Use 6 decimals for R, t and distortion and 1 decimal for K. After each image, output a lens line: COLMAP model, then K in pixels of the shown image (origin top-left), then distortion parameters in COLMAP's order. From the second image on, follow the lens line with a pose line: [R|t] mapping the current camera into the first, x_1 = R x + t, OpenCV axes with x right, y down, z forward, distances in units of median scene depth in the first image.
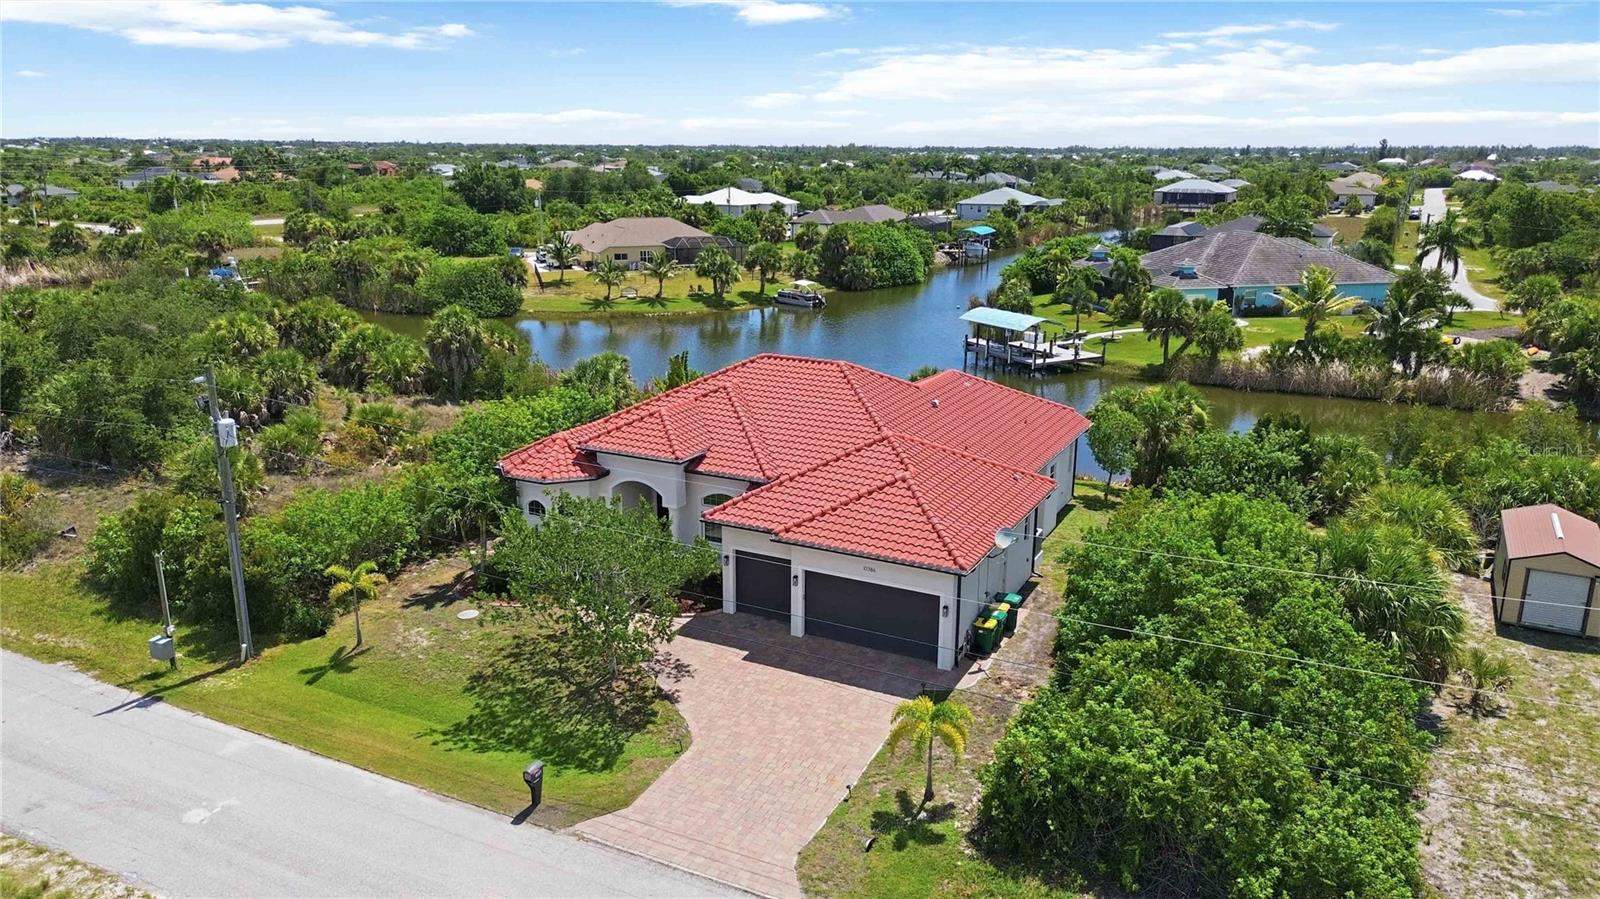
lens RADIAL K [[1141.6, 0, 794.9], [0, 1141.6, 412.2], [0, 0, 1]] dist [0.065758, -0.066557]
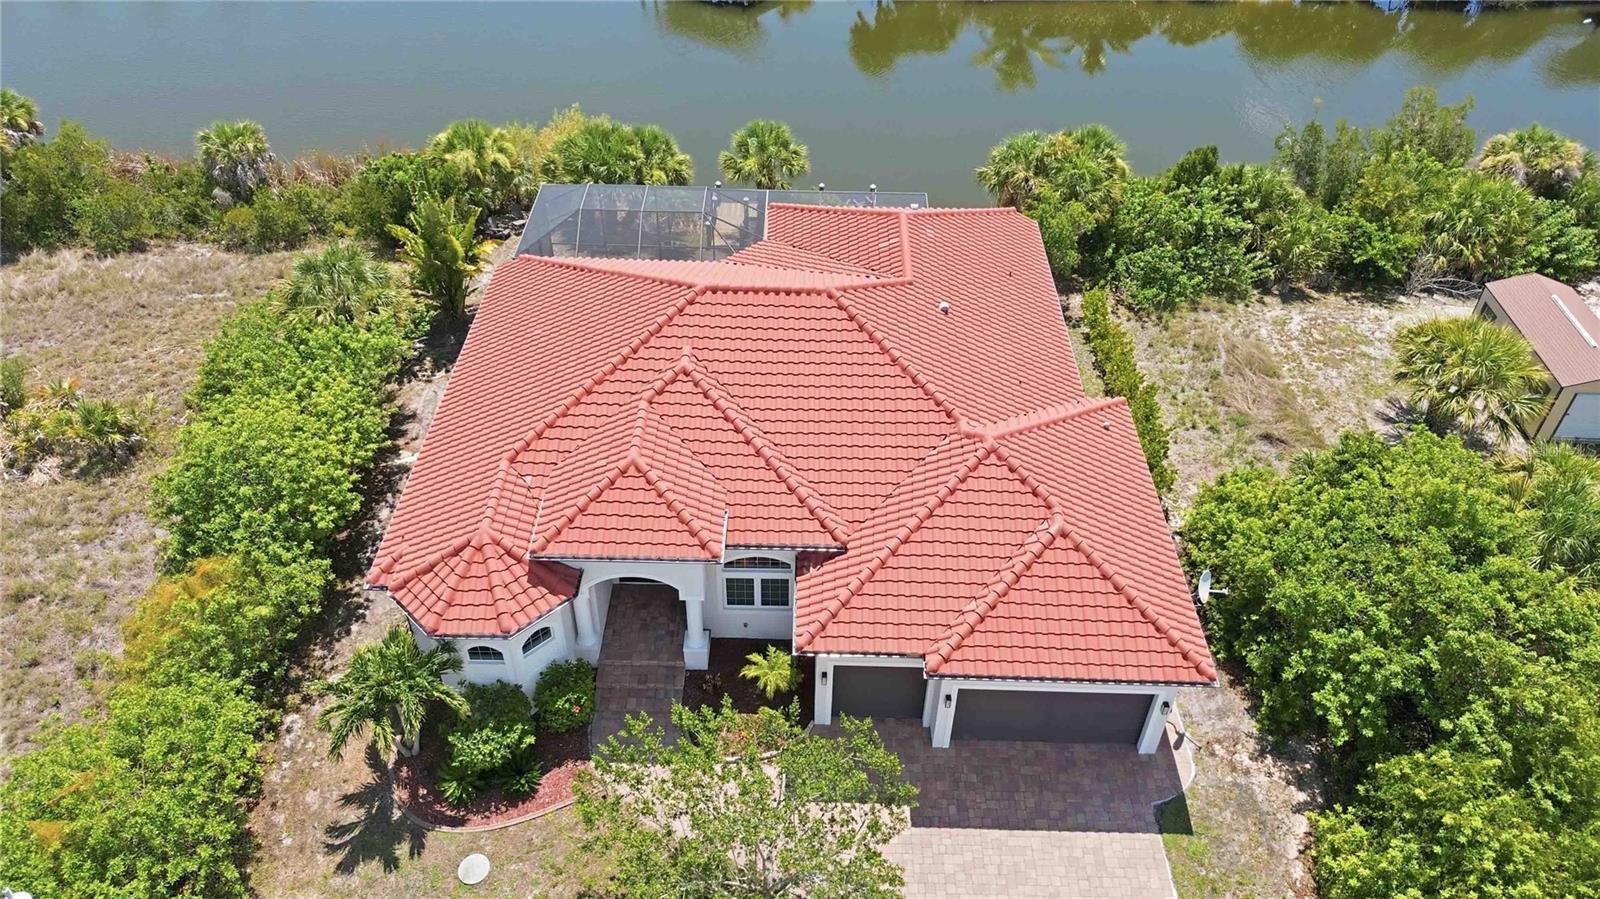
lens RADIAL K [[1177.1, 0, 795.3], [0, 1177.1, 416.8], [0, 0, 1]] dist [0.020597, -0.004434]
pose [[0.897063, -0.272086, 0.348204, -0.262206], [0.089629, 0.883617, 0.459551, -0.322473], [-0.432717, -0.381037, 0.817048, 0.430403]]
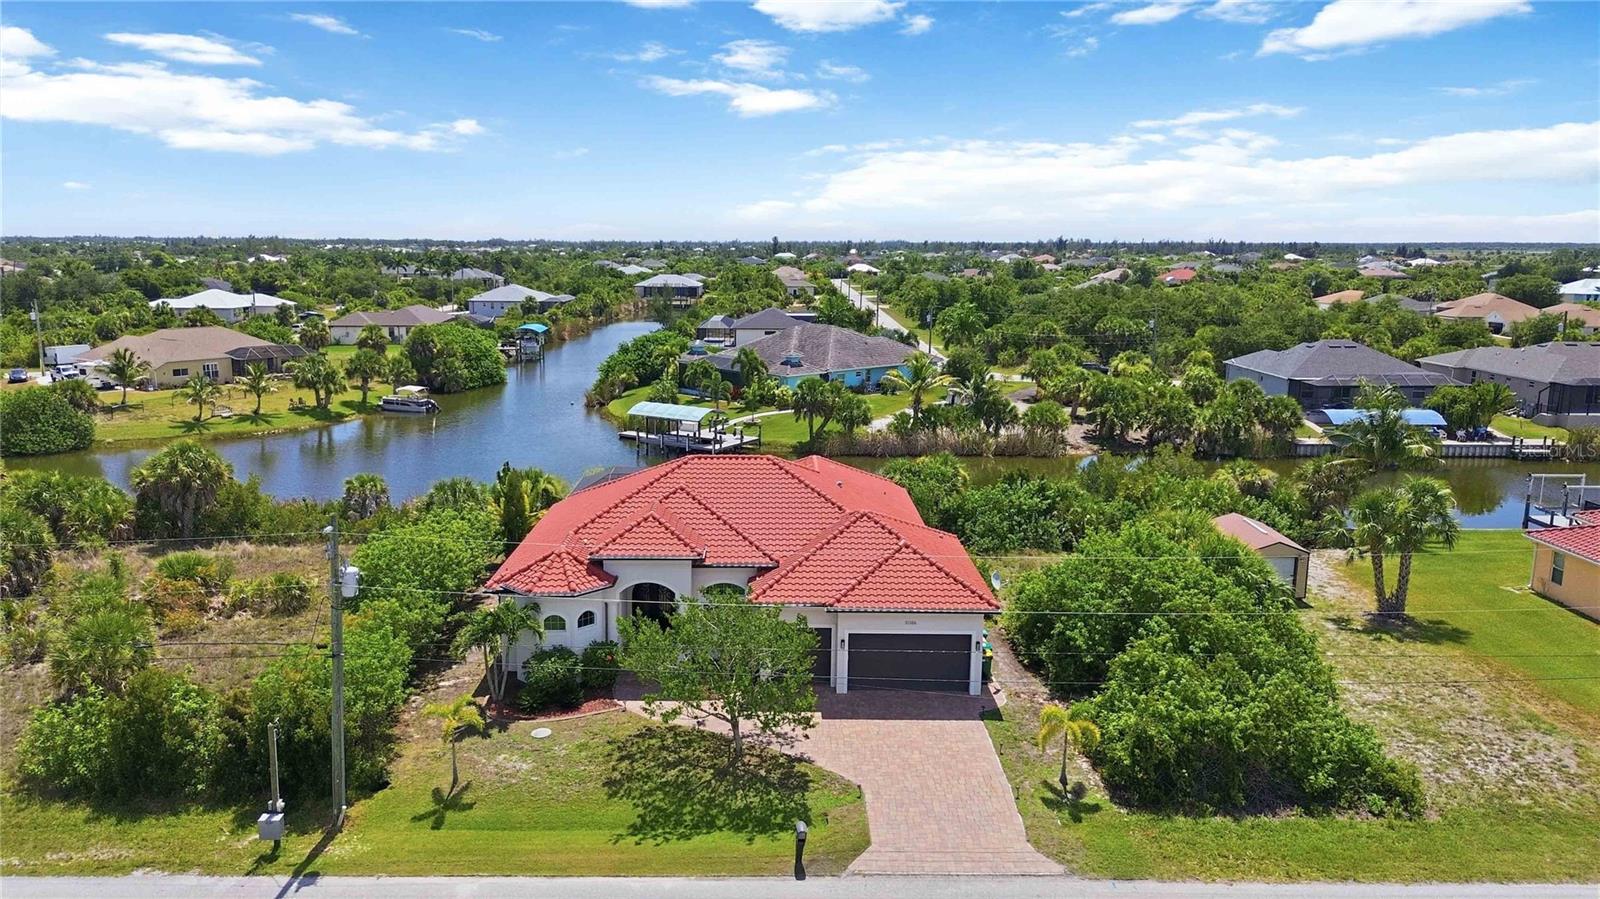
lens RADIAL K [[1146.0, 0, 769.6], [0, 1146.0, 385.6], [0, 0, 1]] dist [0.064344, -0.062281]
pose [[0.889784, -0.059124, 0.452536, -0.509851], [0.103946, 0.991766, -0.074806, -0.031155], [-0.444387, 0.113601, 0.888603, -0.041770]]
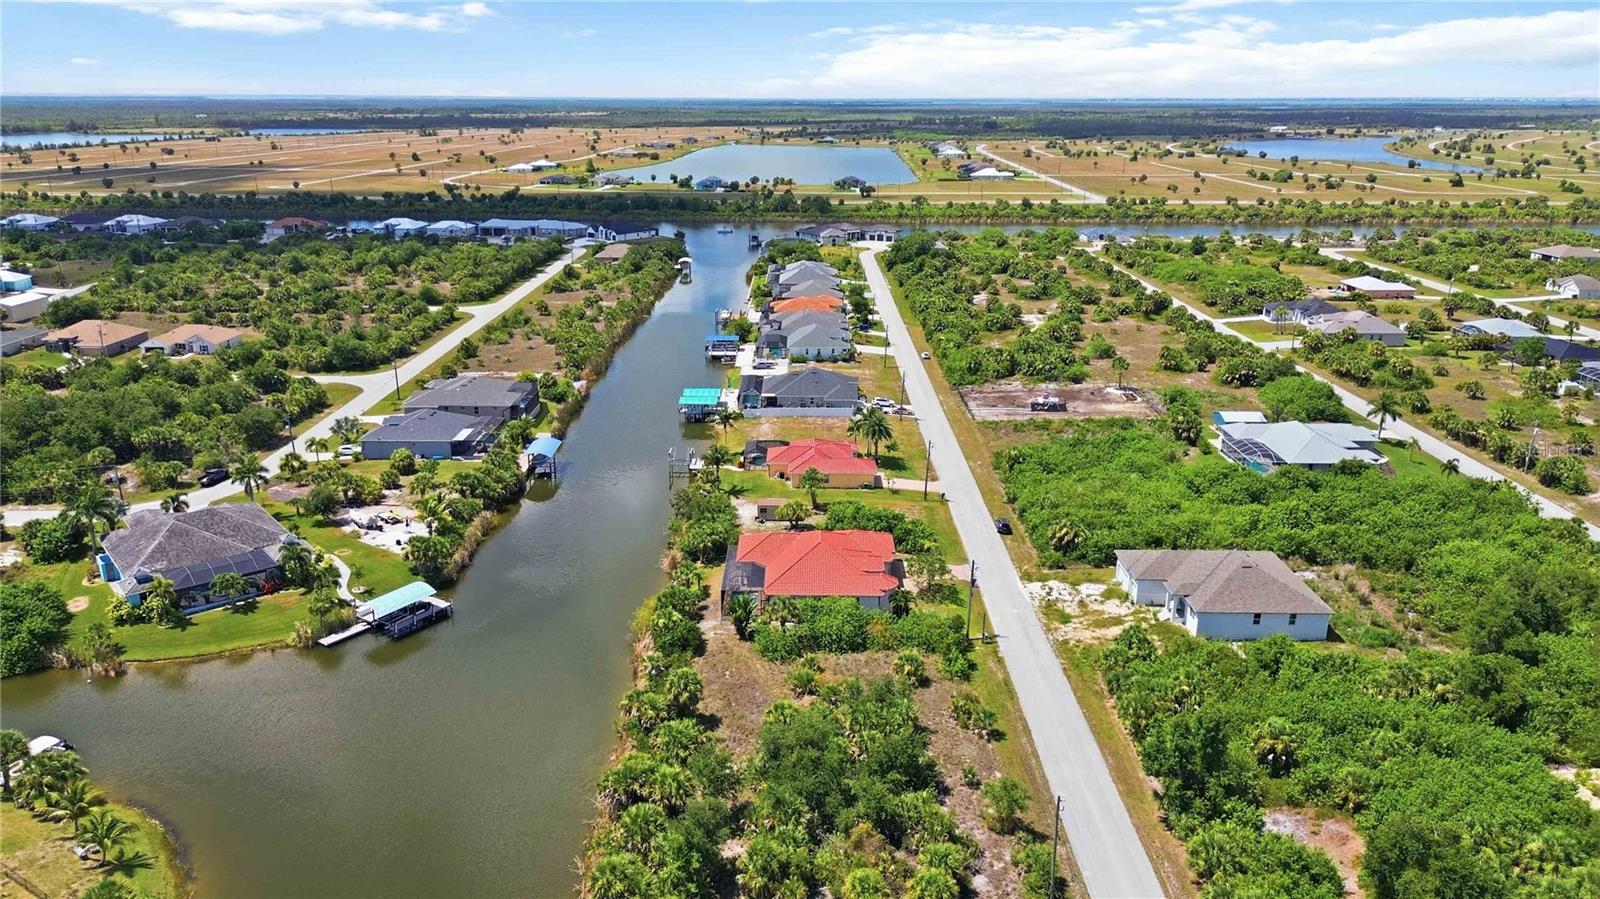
lens RADIAL K [[1148.3, 0, 798.7], [0, 1148.3, 411.5], [0, 0, 1]] dist [0.051499, -0.042488]
pose [[-0.457165, -0.237253, 0.857153, -2.824550], [0.195881, 0.913238, 0.357250, -1.630038], [-0.867543, 0.331222, -0.371027, 2.303275]]
